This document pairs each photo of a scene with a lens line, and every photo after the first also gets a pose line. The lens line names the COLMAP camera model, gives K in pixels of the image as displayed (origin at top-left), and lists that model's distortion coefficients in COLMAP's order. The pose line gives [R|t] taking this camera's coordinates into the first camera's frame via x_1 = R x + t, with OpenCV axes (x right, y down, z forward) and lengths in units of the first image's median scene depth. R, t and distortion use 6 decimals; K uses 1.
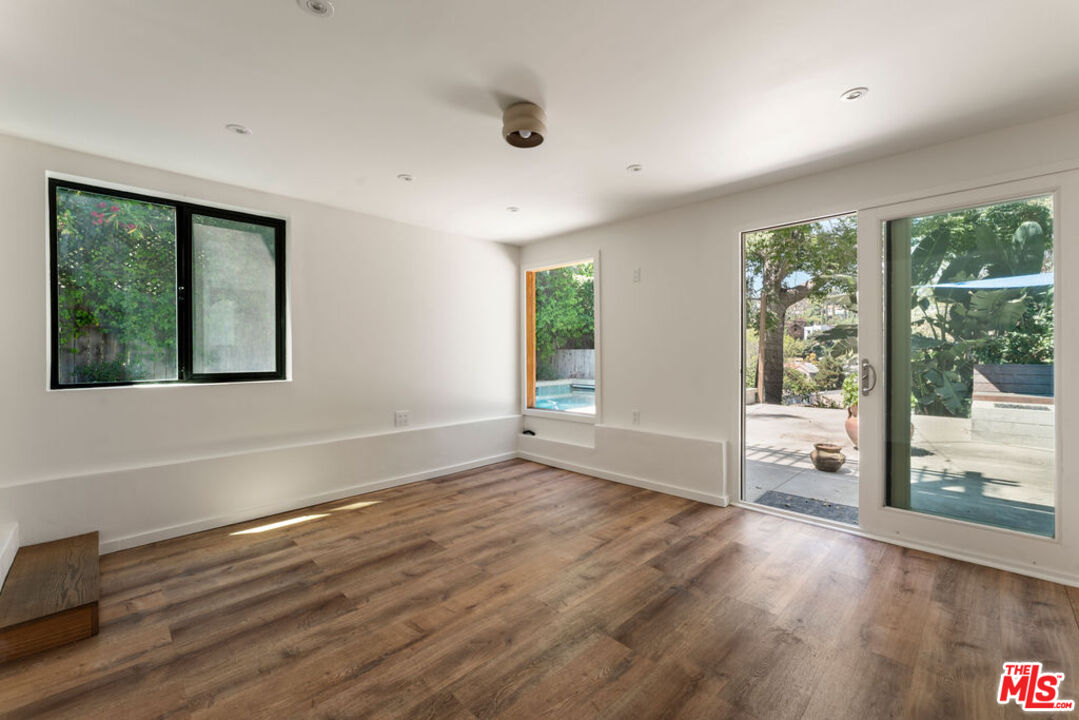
lens RADIAL K [[443.2, 0, 539.2], [0, 443.2, 355.7], [0, 0, 1]] dist [-0.000716, 0.000033]
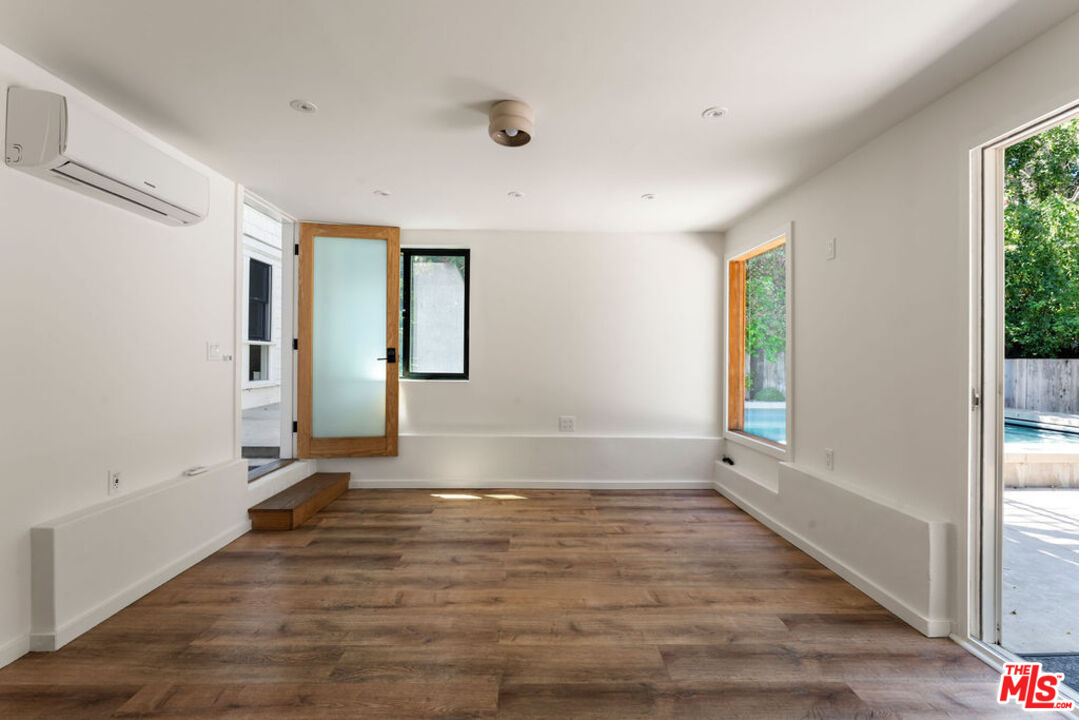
lens RADIAL K [[471.5, 0, 539.5], [0, 471.5, 360.0], [0, 0, 1]] dist [0.001140, 0.000016]
pose [[0.722932, 0.014624, -0.690764, 0.507058], [-0.019154, 0.999816, 0.001121, -0.007170], [0.690653, 0.012420, 0.723079, 0.223621]]
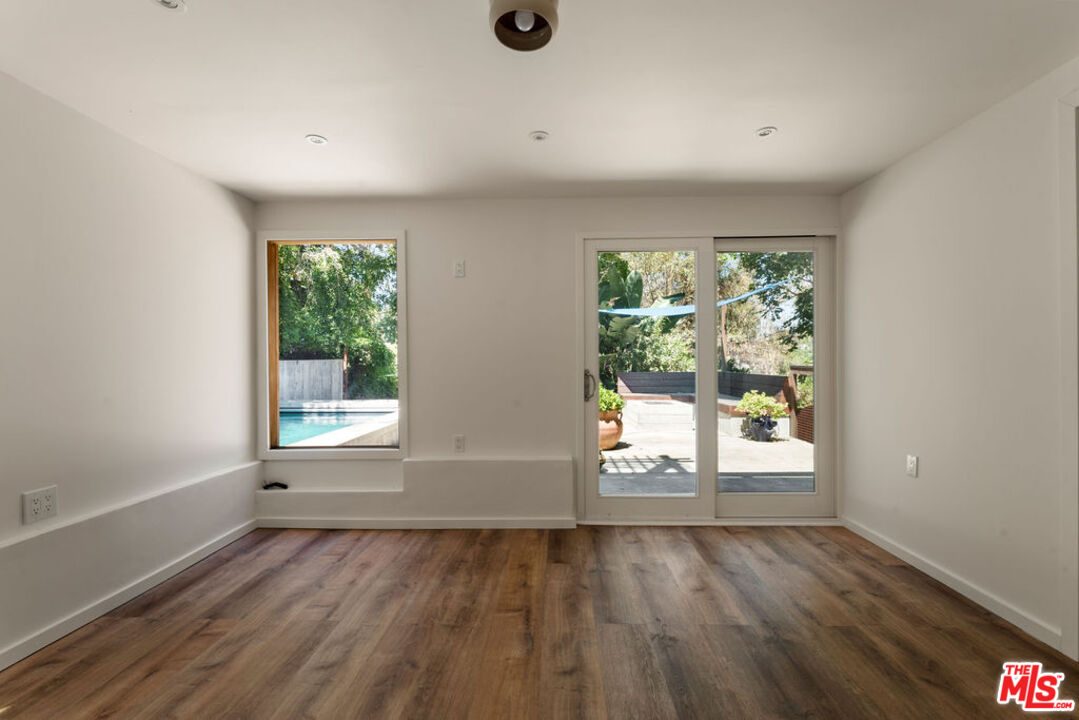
lens RADIAL K [[471.5, 0, 539.5], [0, 471.5, 360.0], [0, 0, 1]] dist [0.001140, 0.000016]
pose [[0.730071, 0.003027, 0.683364, -0.344826], [0.008844, 0.999865, -0.013877, -0.000995], [-0.683314, 0.016175, 0.729946, 0.344636]]
